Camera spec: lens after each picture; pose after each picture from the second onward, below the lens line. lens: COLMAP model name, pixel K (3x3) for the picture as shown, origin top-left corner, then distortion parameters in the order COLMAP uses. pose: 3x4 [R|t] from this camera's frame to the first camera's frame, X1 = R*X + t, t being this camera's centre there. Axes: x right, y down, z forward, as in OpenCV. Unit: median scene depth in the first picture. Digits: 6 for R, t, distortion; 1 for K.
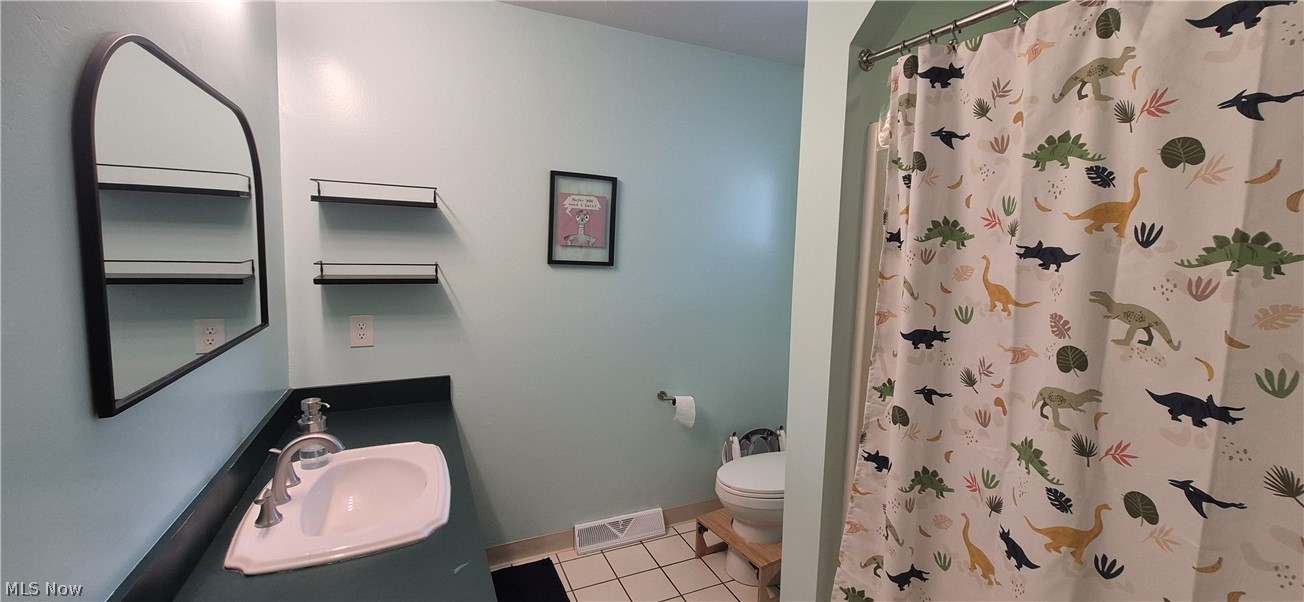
lens RADIAL K [[509.3, 0, 652.8], [0, 509.3, 301.0], [0, 0, 1]] dist [0.002575, -0.000124]
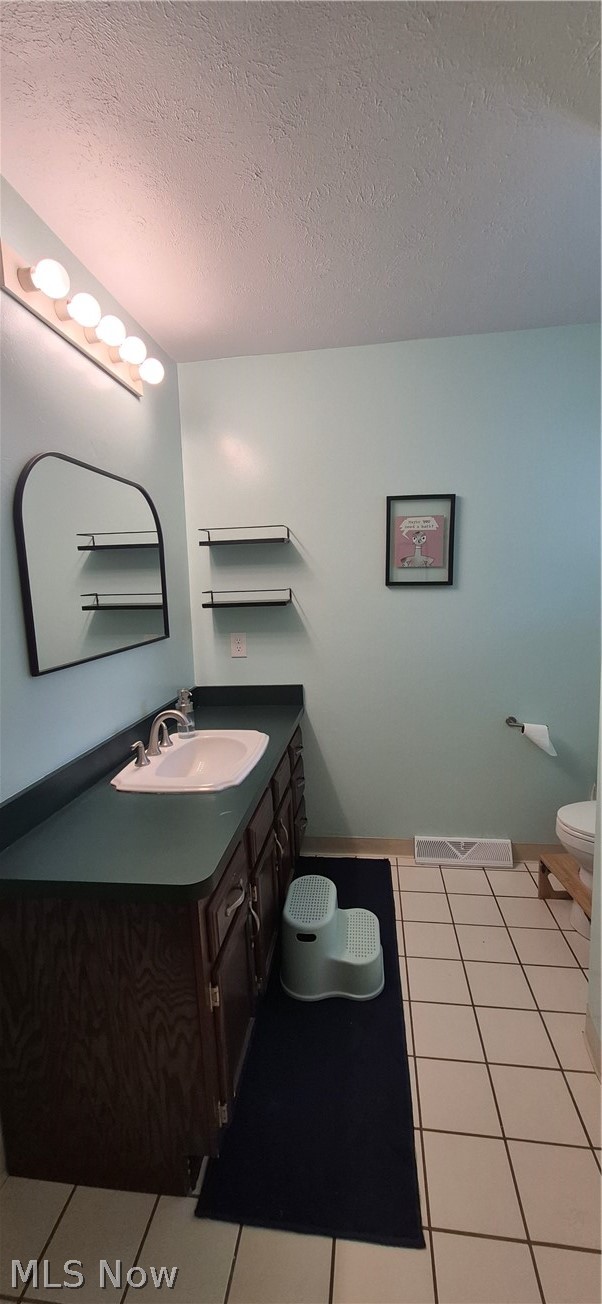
lens RADIAL K [[509.3, 0, 302.1], [0, 509.3, 654.7], [0, 0, 1]] dist [0.002575, -0.000124]
pose [[0.842248, 0.024264, -0.538544, 0.220930], [-0.002295, 0.999139, 0.041427, 0.026793], [0.539085, -0.033656, 0.841579, 0.006612]]
